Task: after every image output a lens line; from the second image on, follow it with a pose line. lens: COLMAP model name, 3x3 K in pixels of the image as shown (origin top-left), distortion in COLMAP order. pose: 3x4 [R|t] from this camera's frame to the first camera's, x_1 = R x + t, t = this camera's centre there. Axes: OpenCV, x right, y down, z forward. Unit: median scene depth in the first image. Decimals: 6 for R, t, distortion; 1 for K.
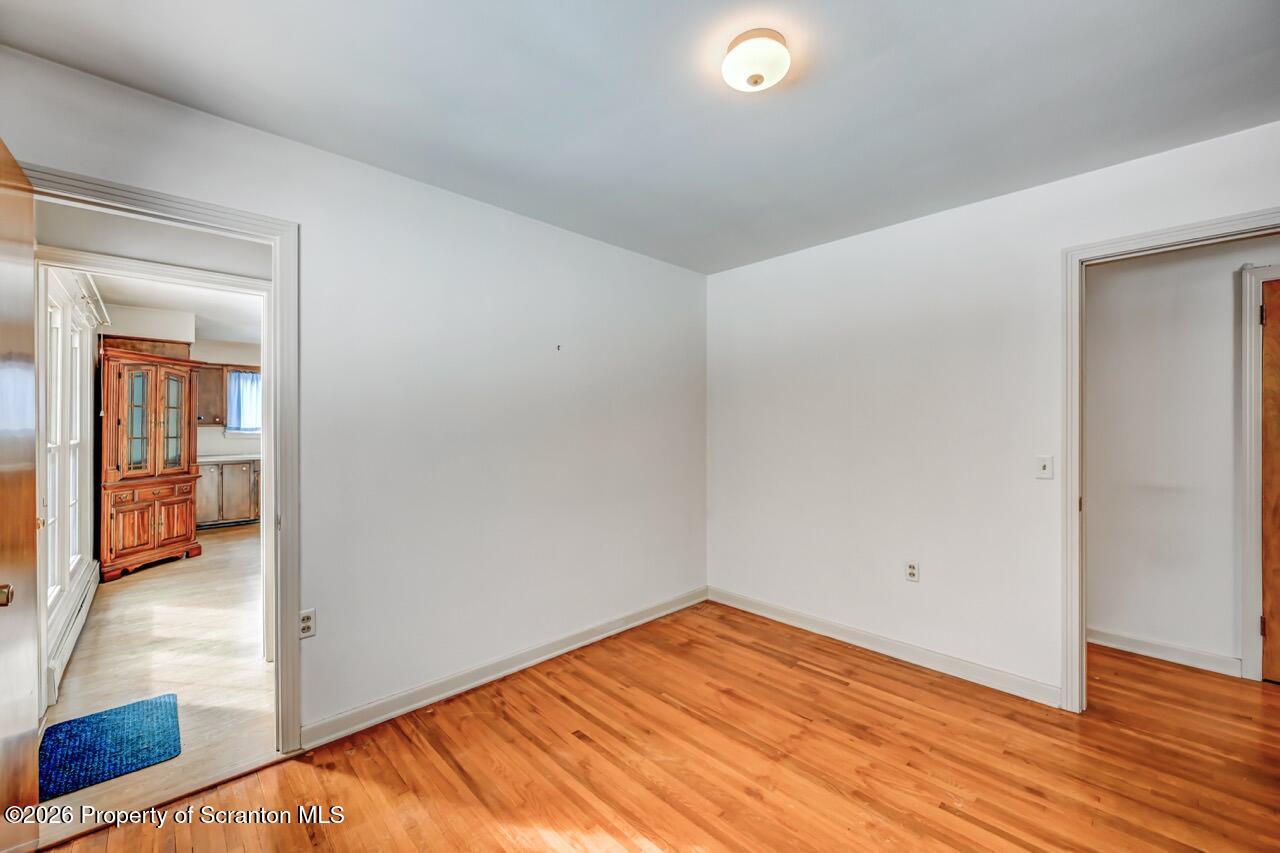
lens RADIAL K [[506.0, 0, 646.1], [0, 506.0, 425.9], [0, 0, 1]] dist [-0.004139, 0.000461]
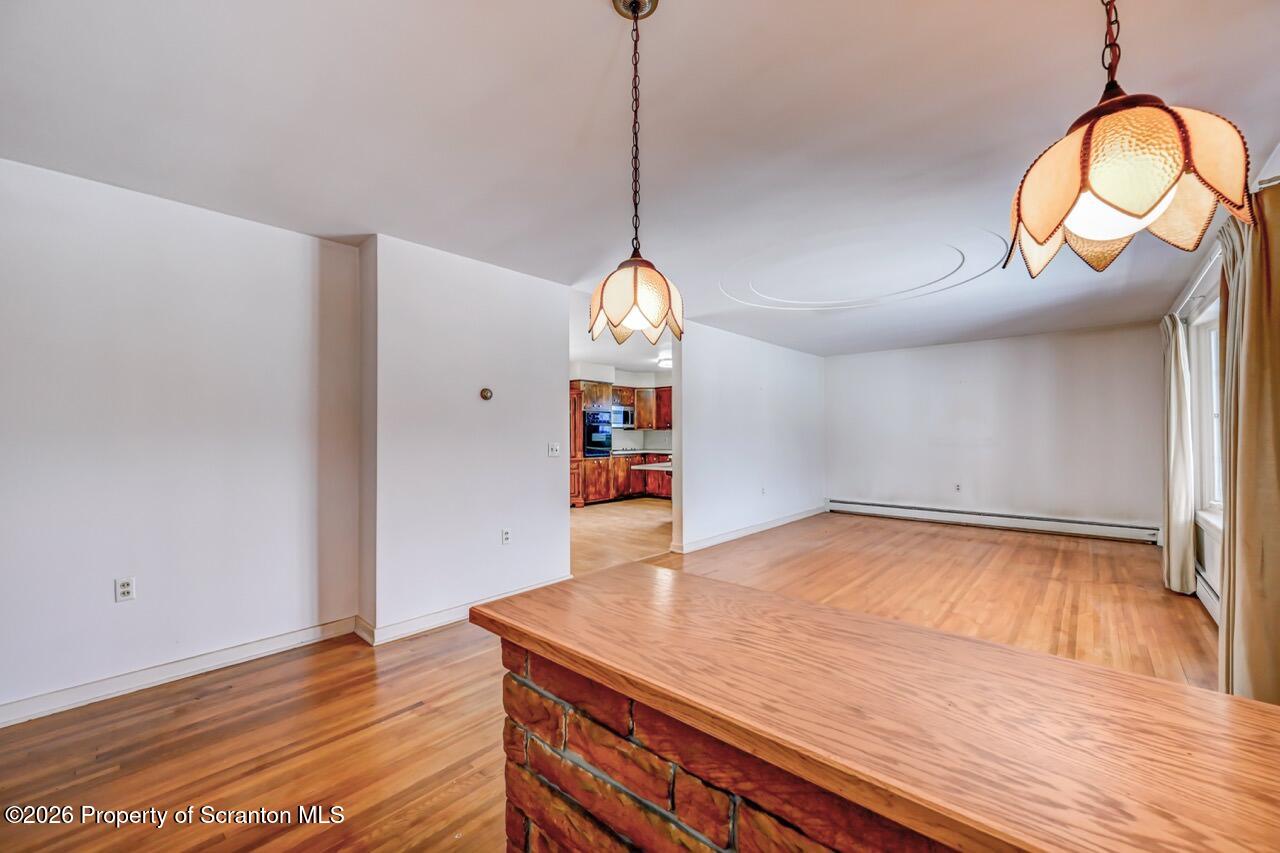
lens RADIAL K [[506.0, 0, 638.8], [0, 506.0, 432.7], [0, 0, 1]] dist [-0.004139, 0.000461]
pose [[0.059007, -0.002202, -0.998255, 0.850421], [0.006827, 0.999975, -0.001802, 0.016732], [0.998234, -0.006708, 0.059021, 1.181700]]
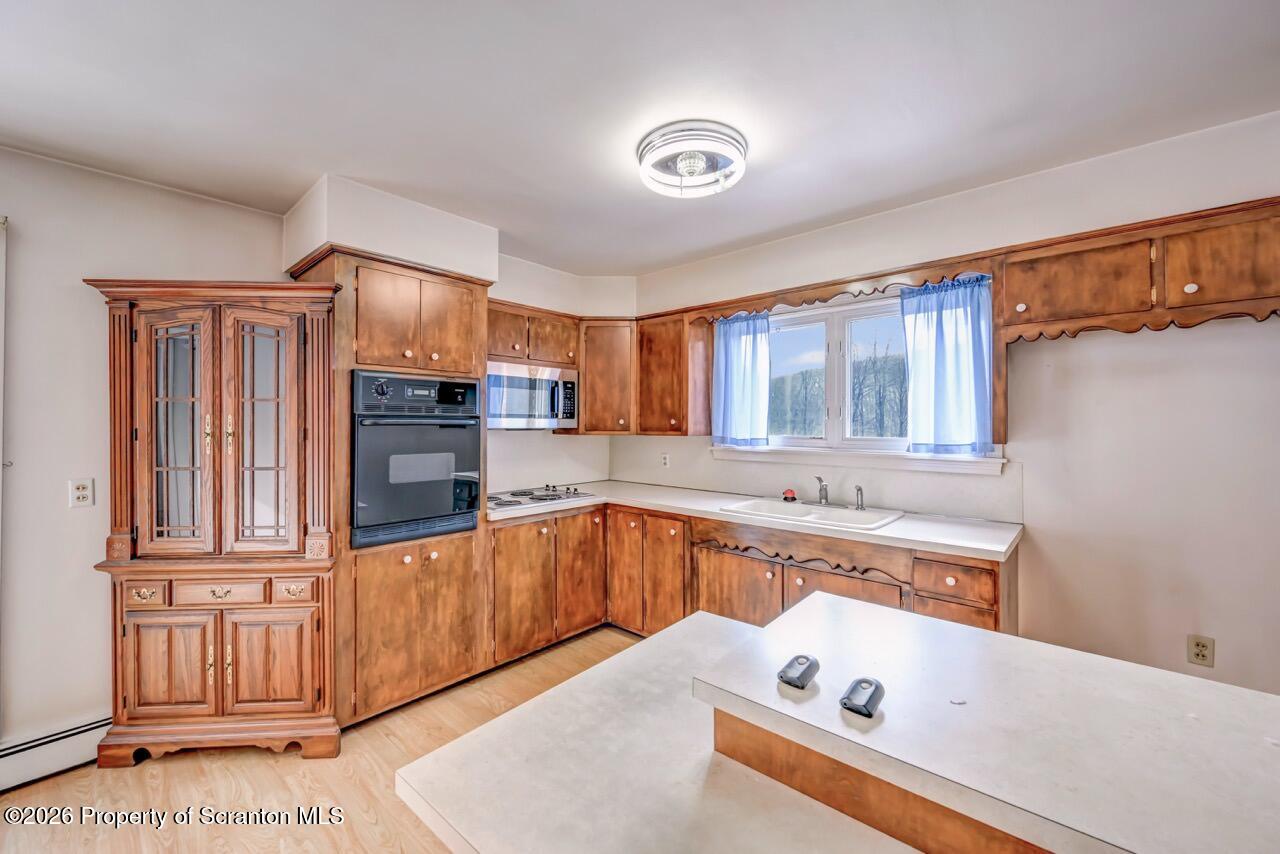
lens RADIAL K [[506.0, 0, 642.8], [0, 506.0, 418.6], [0, 0, 1]] dist [-0.004139, 0.000461]
pose [[0.071550, -0.004022, -0.997429, -0.497042], [-0.000261, 0.999992, -0.004051, -0.019294], [0.997437, 0.000550, 0.071548, 1.330413]]
